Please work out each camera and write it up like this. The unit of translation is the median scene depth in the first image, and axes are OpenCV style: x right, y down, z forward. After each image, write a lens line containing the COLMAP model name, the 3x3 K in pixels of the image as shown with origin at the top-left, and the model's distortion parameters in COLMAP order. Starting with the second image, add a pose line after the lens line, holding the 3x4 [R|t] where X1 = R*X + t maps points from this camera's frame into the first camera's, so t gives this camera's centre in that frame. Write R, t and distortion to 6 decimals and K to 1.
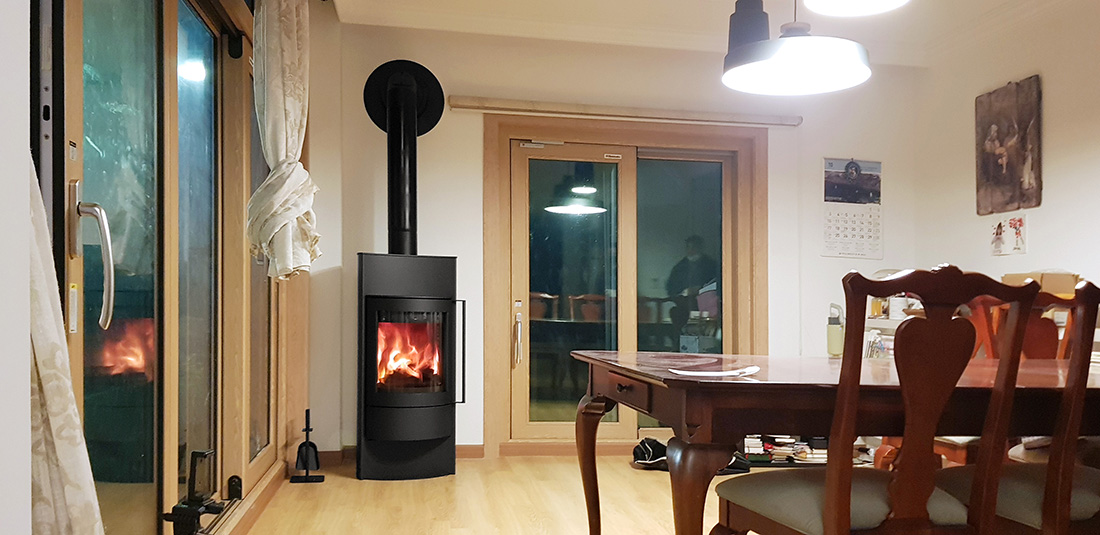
lens RADIAL K [[830.2, 0, 533.4], [0, 830.2, 314.3], [0, 0, 1]] dist [0.035998, -0.001023]
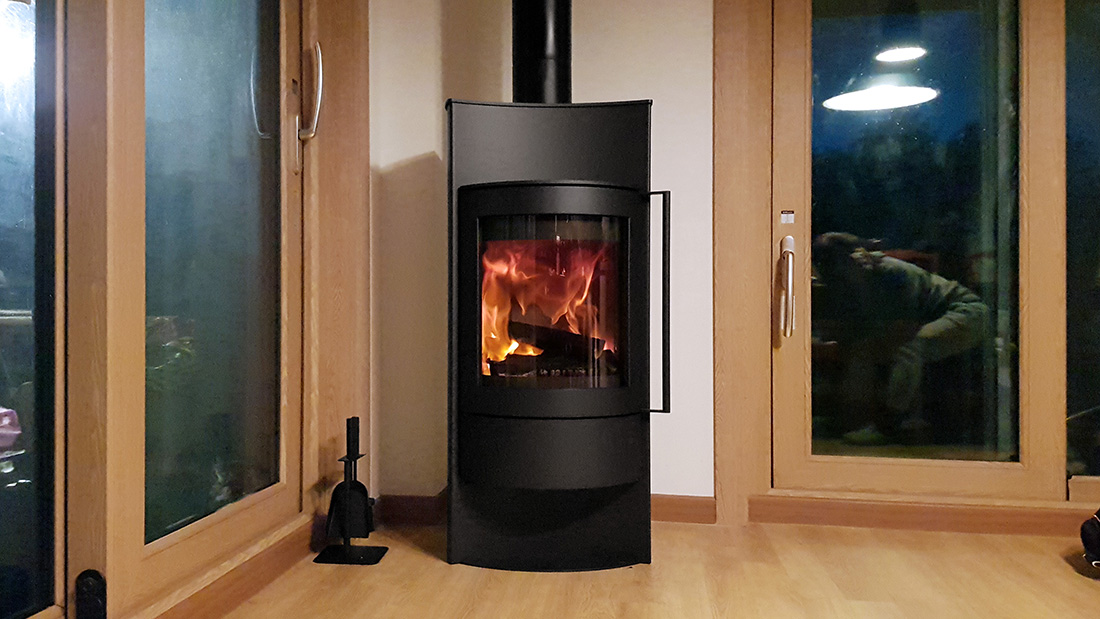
lens RADIAL K [[859.7, 0, 465.3], [0, 859.7, 324.3], [0, 0, 1]] dist [0.022765, -0.016781]
pose [[0.937841, -0.003878, -0.347042, -0.023137], [0.009315, 0.999859, 0.014001, 0.048799], [0.346939, -0.016363, 0.937745, 0.512368]]
